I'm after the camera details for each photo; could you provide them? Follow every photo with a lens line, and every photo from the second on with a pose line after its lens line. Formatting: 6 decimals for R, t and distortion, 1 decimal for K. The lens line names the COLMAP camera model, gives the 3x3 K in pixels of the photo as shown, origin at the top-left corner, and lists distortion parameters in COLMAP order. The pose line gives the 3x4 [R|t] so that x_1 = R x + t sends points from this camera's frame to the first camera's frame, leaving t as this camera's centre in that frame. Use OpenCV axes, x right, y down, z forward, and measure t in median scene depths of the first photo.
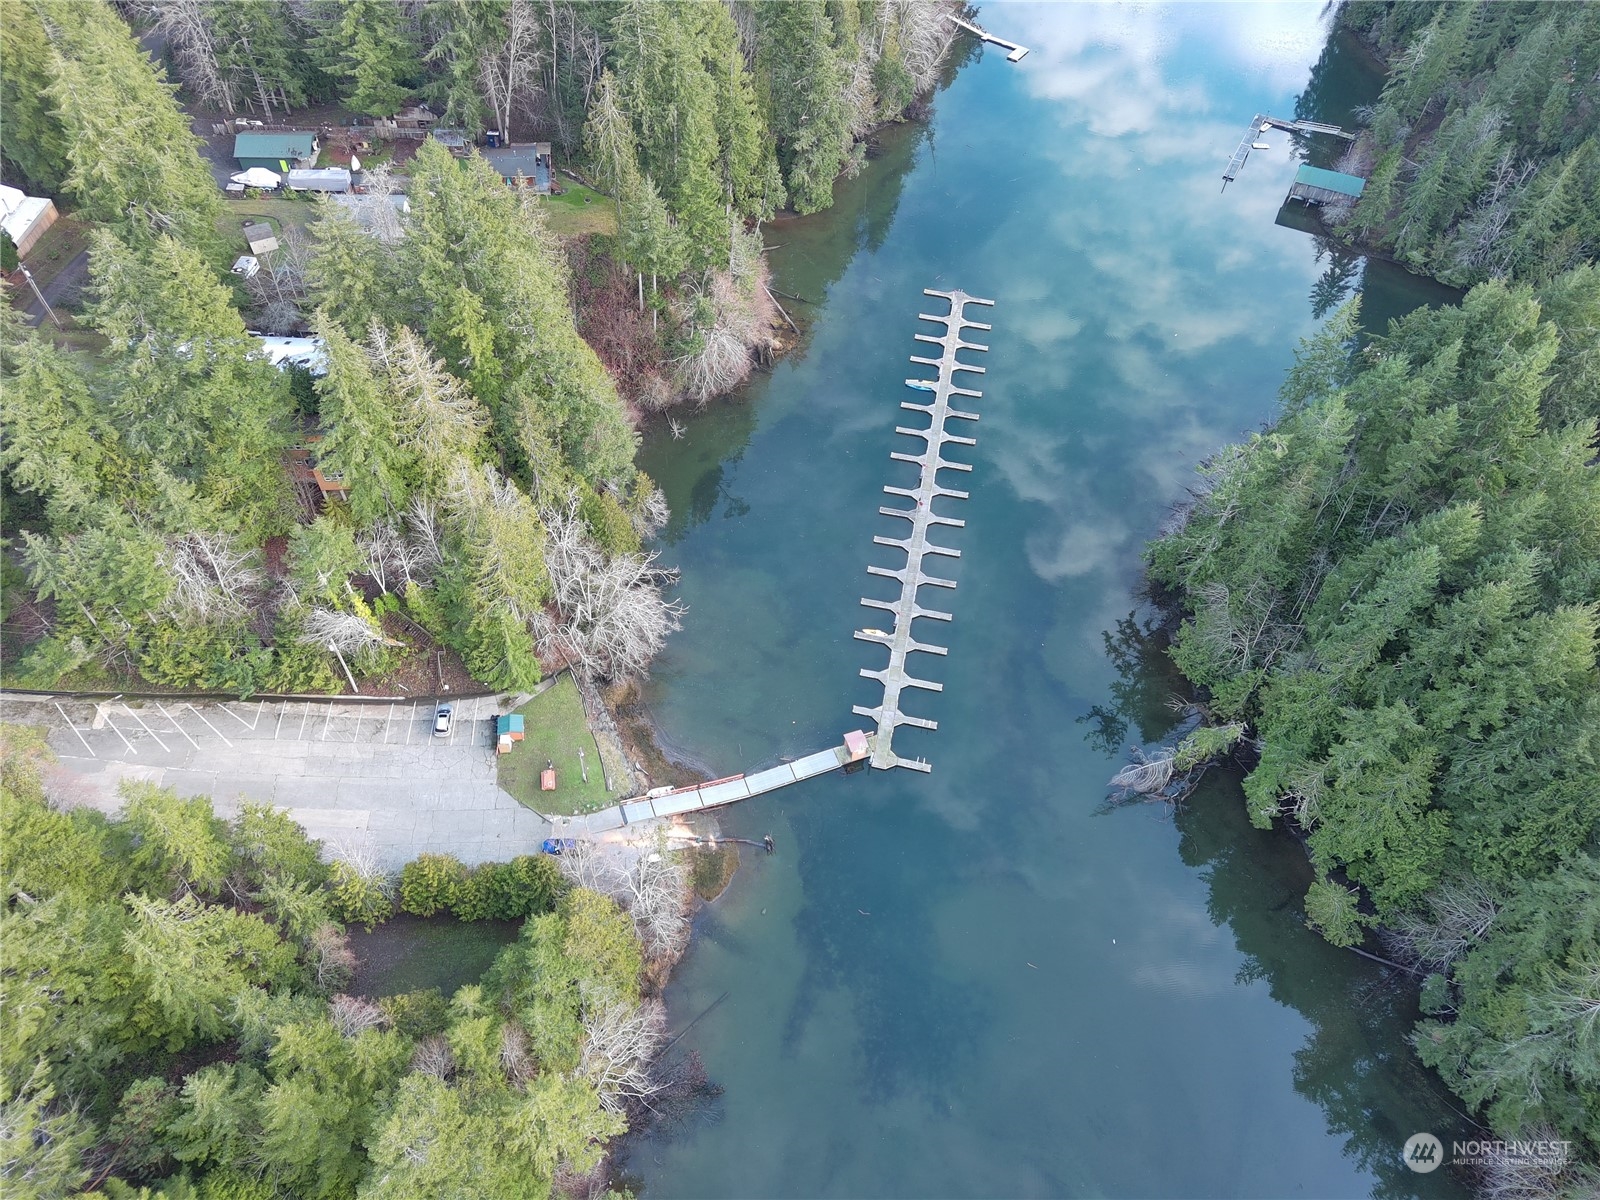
lens RADIAL K [[1081.2, 0, 800.0], [0, 1081.2, 600.0], [0, 0, 1]] dist [0.029029, 0.002264]
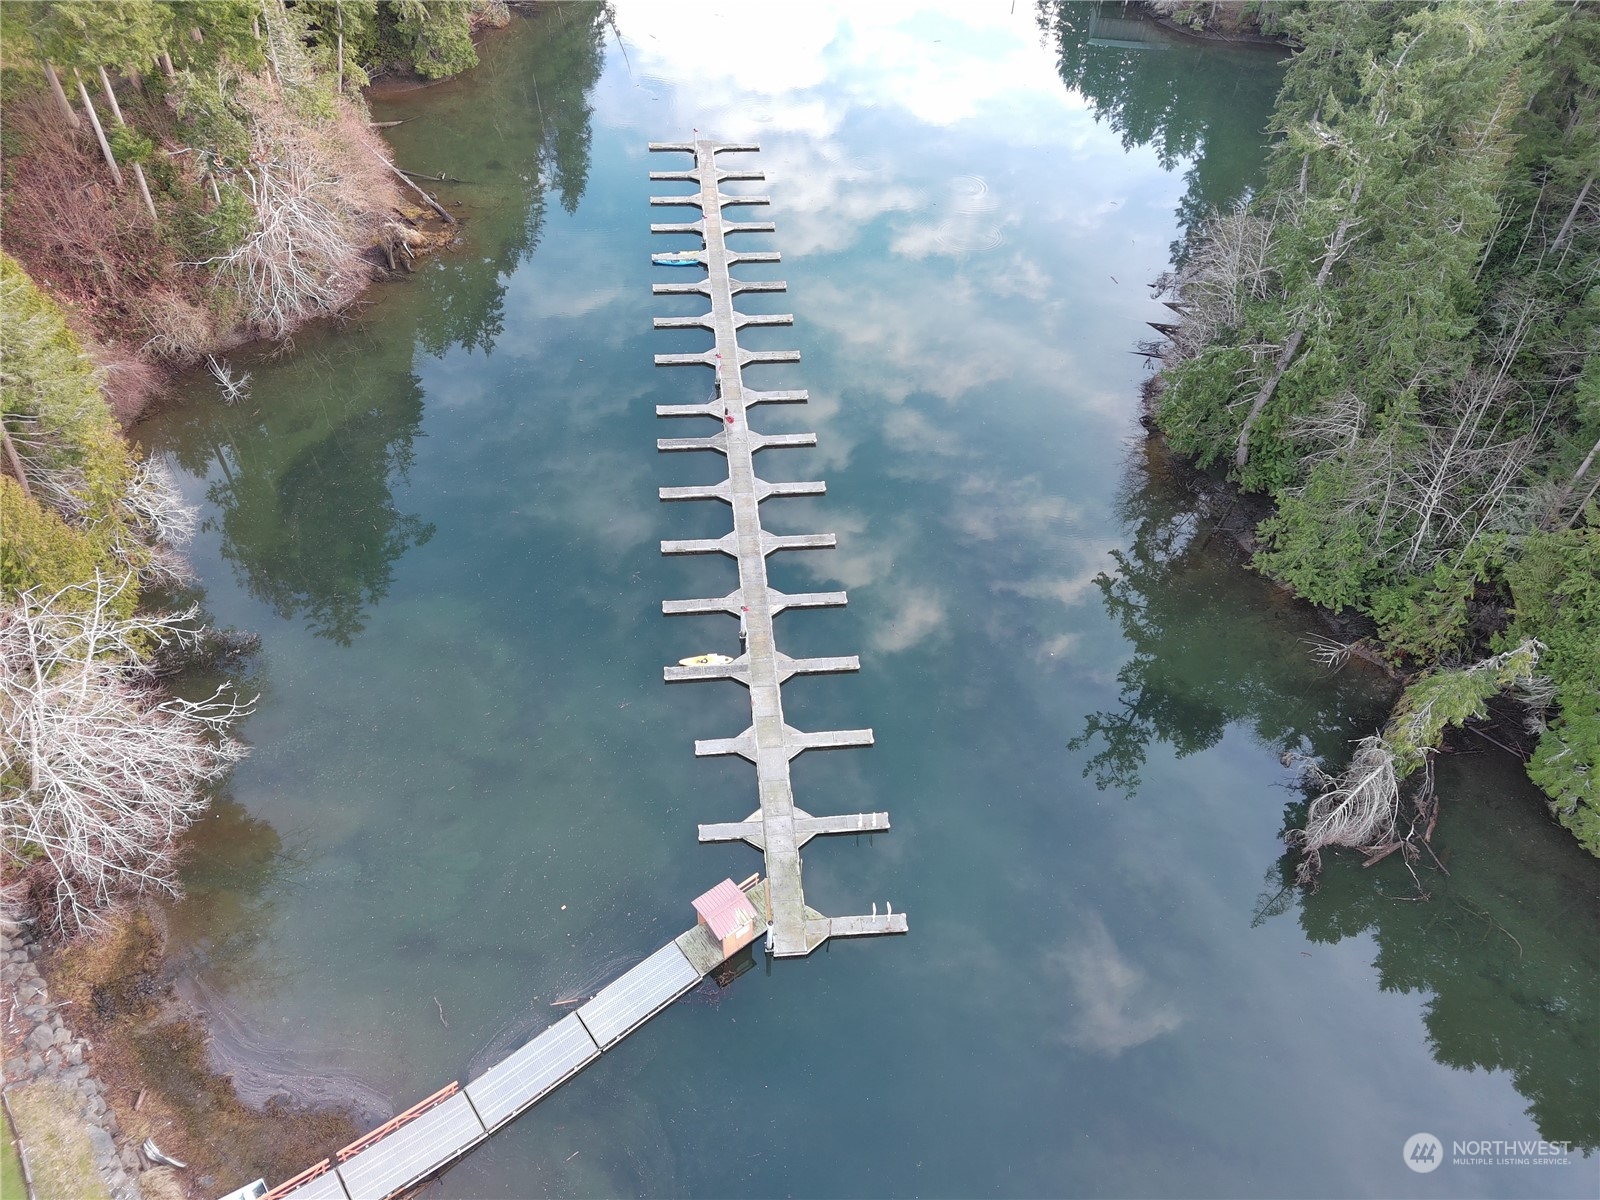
lens RADIAL K [[1079.1, 0, 803.1], [0, 1079.1, 599.3], [0, 0, 1]] dist [0.037858, -0.028048]
pose [[0.954996, -0.222088, 0.196620, 0.026195], [0.239322, 0.968526, -0.068427, 0.053412], [-0.175235, 0.112403, 0.978089, 0.597887]]
